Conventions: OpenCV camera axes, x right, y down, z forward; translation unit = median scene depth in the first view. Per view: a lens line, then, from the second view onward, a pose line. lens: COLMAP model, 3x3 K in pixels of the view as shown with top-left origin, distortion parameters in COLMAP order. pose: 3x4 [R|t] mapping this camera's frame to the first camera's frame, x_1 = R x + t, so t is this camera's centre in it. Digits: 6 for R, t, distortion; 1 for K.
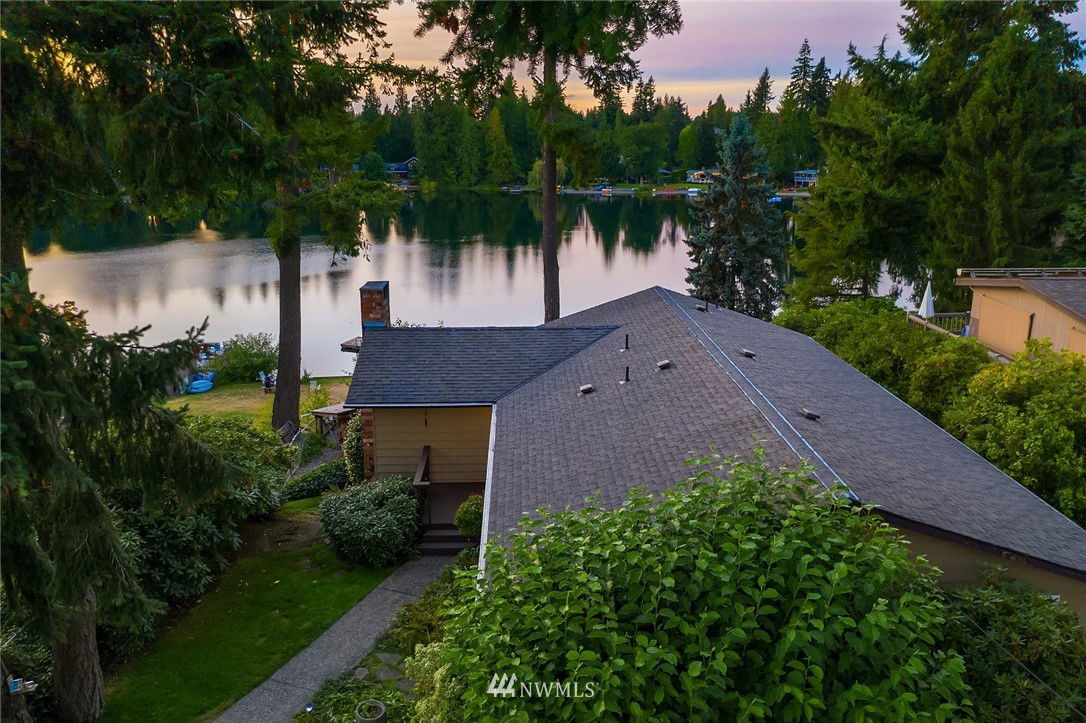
lens RADIAL K [[843.6, 0, 542.5], [0, 843.6, 360.9], [0, 0, 1]] dist [-0.015779, -0.003769]
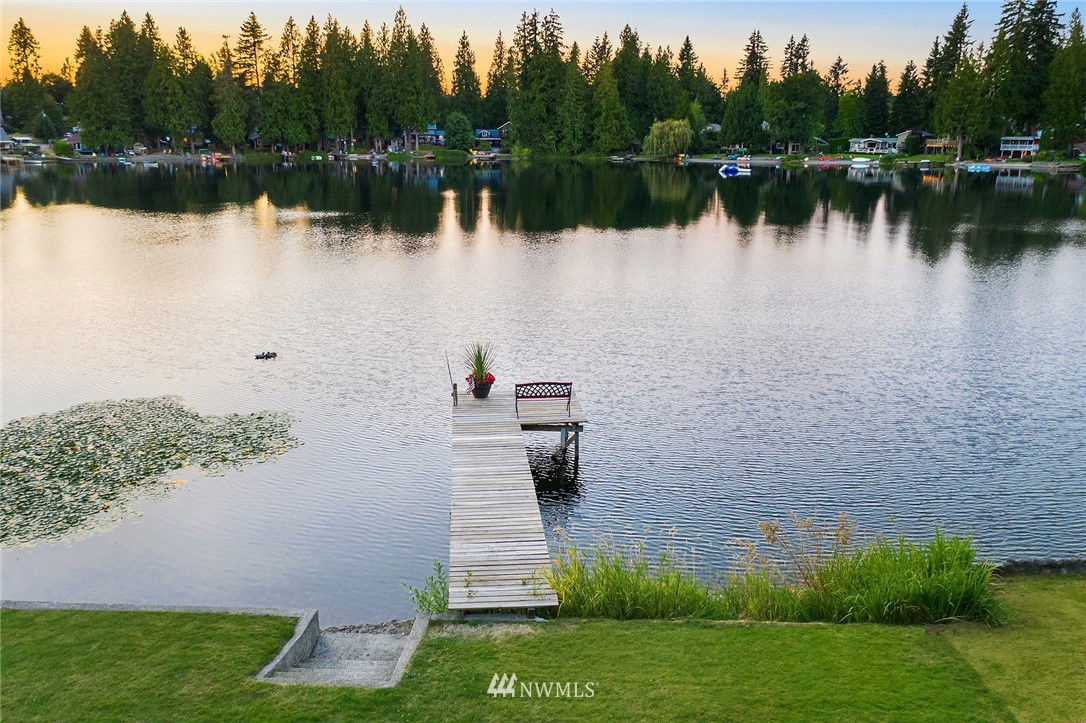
lens RADIAL K [[843.6, 0, 540.8], [0, 843.6, 358.9], [0, 0, 1]] dist [-0.015779, -0.003769]
pose [[0.987197, 0.044287, -0.153233, 0.096172], [-0.044493, 0.999008, 0.002084, -0.060648], [0.153174, 0.004760, 0.988188, 1.065248]]
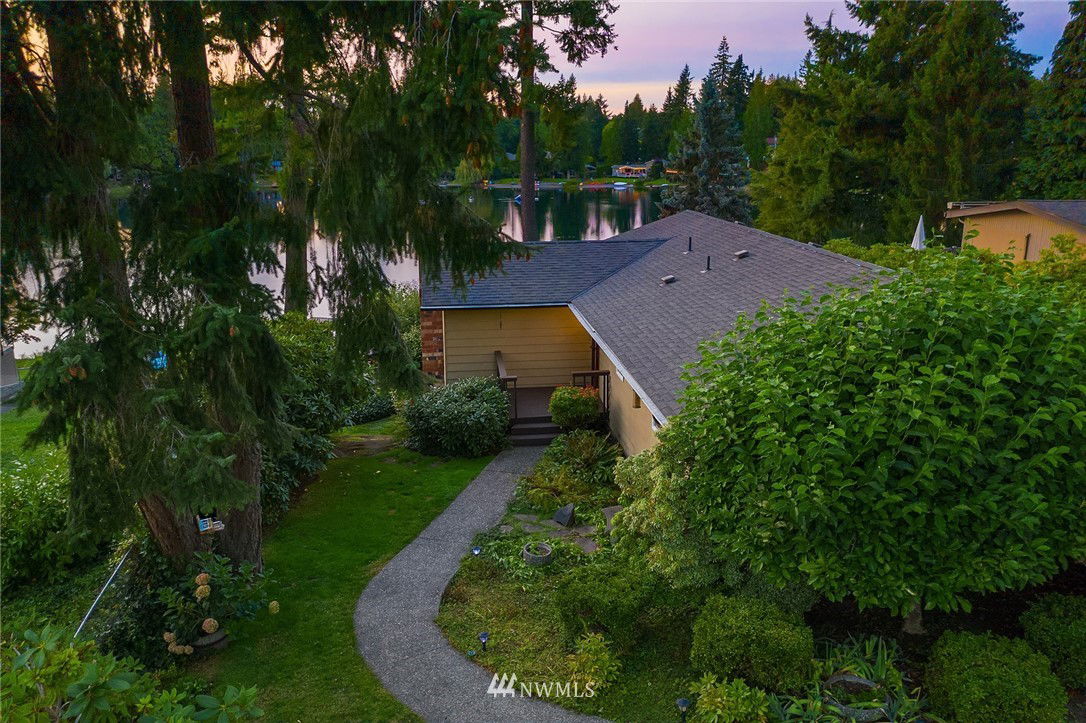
lens RADIAL K [[843.6, 0, 543.5], [0, 843.6, 362.5], [0, 0, 1]] dist [-0.015779, -0.003769]
pose [[0.995165, -0.026023, 0.094708, -0.073266], [0.026074, 0.999660, 0.000701, 0.047310], [-0.094694, 0.001772, 0.995505, -0.006643]]
